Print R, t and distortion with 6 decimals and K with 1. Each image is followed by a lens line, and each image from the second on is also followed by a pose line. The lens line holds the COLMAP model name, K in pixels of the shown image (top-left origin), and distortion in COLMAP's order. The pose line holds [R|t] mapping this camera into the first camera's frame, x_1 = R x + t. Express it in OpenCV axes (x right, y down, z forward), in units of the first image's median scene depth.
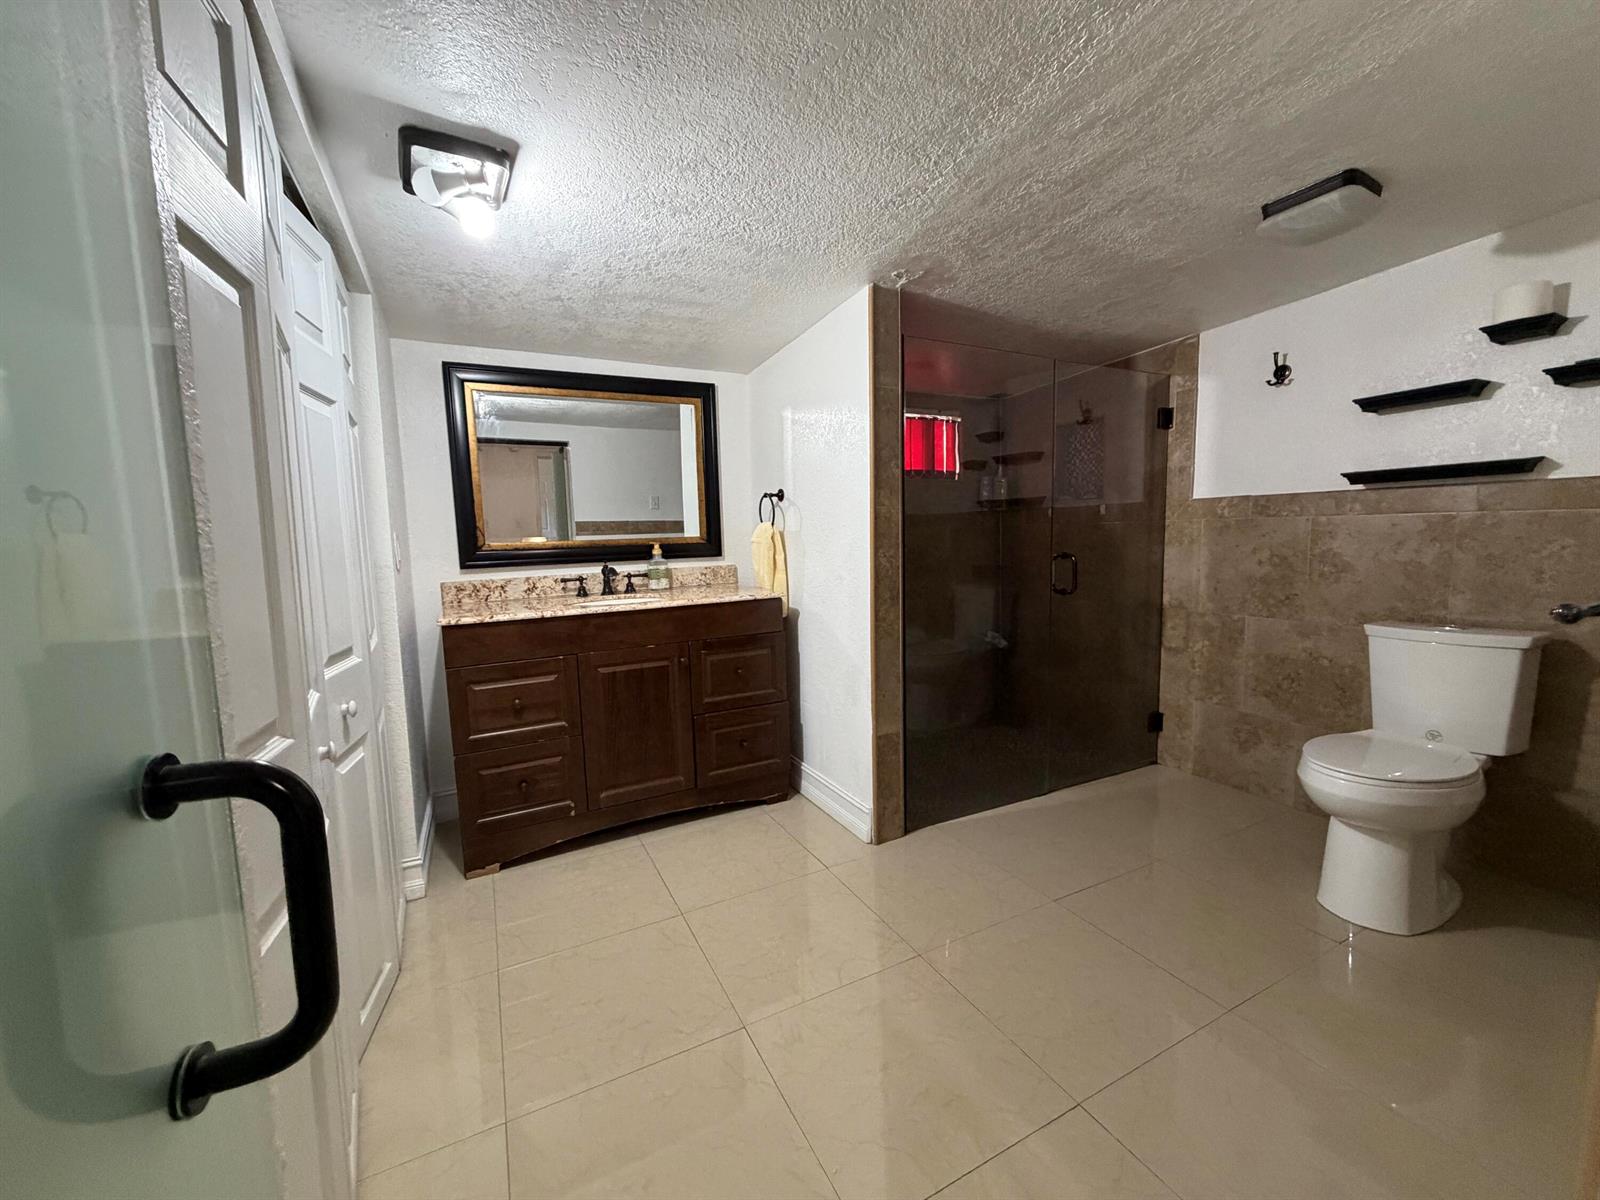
lens RADIAL K [[634.5, 0, 798.5], [0, 634.5, 601.9], [0, 0, 1]] dist [-0.002851, -0.000435]
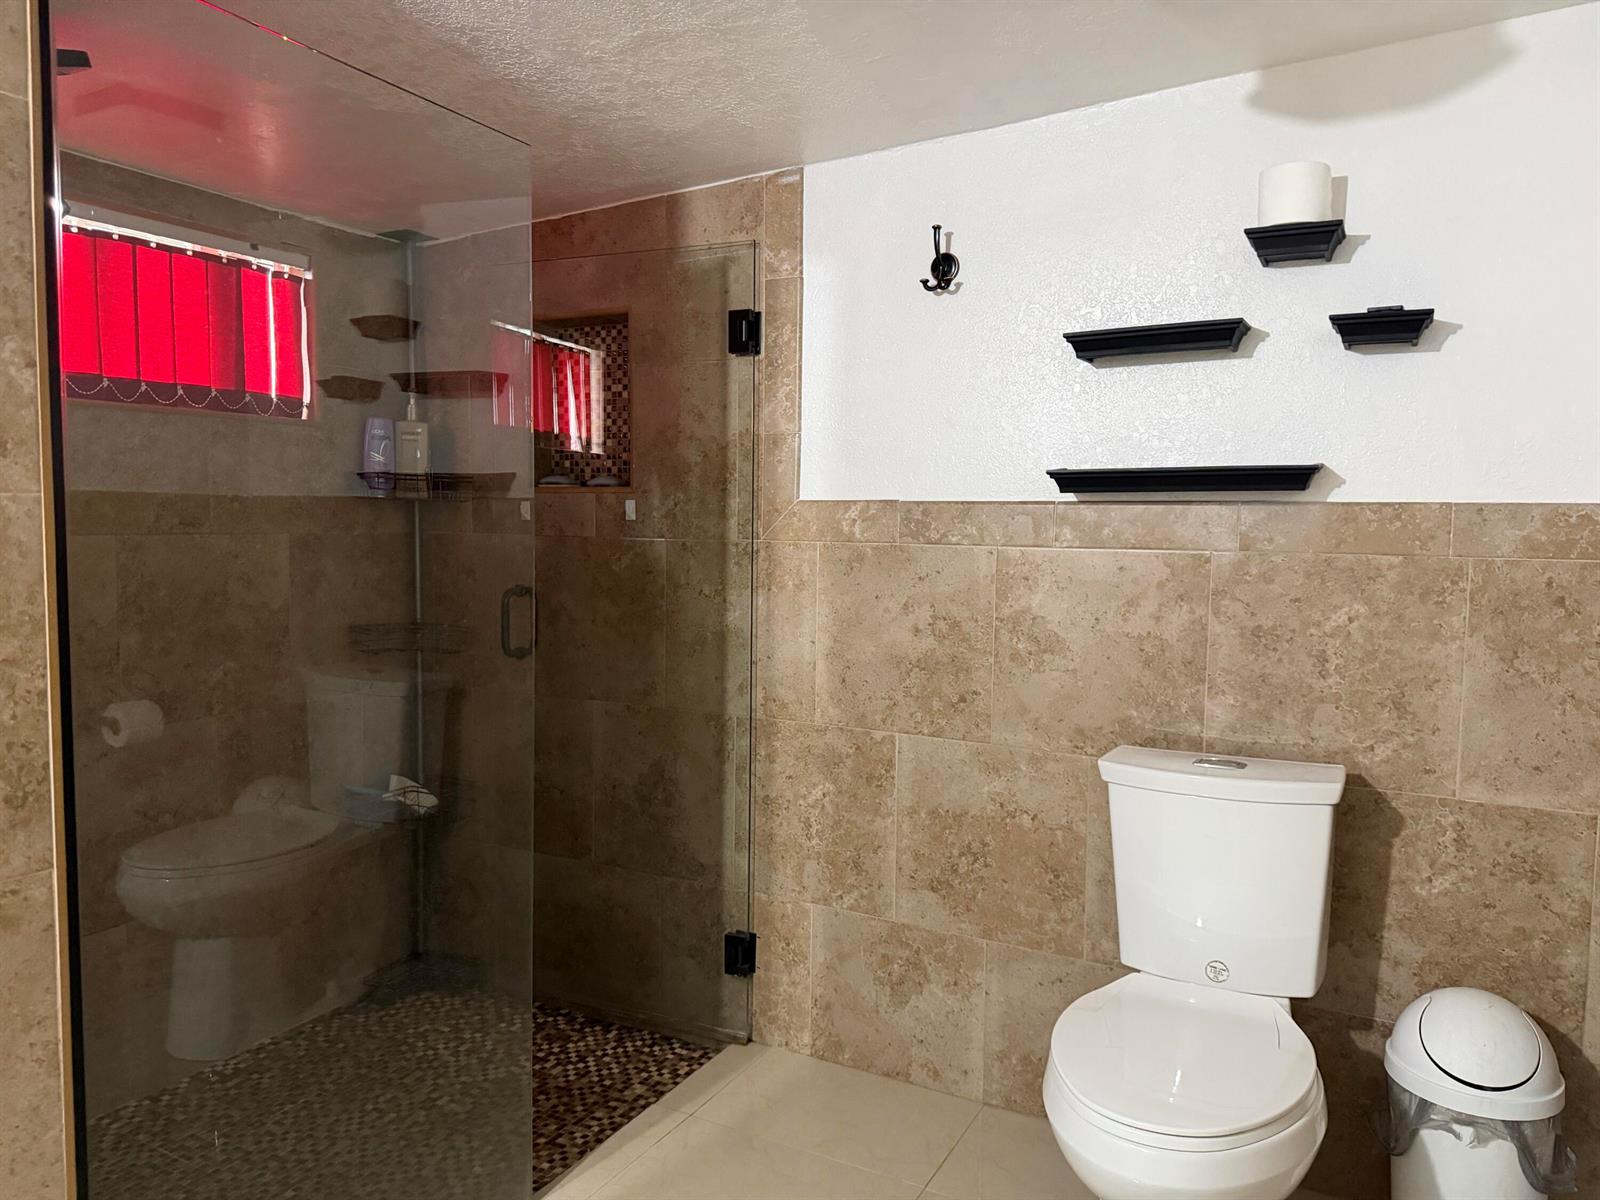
lens RADIAL K [[1152.1, 0, 796.0], [0, 1152.1, 599.6], [0, 0, 1]] dist [0.087779, -0.083655]
pose [[0.821636, -0.007082, 0.569969, 0.112272], [0.028560, 0.999178, -0.028754, -0.062704], [-0.569297, 0.039904, 0.821163, 0.282491]]
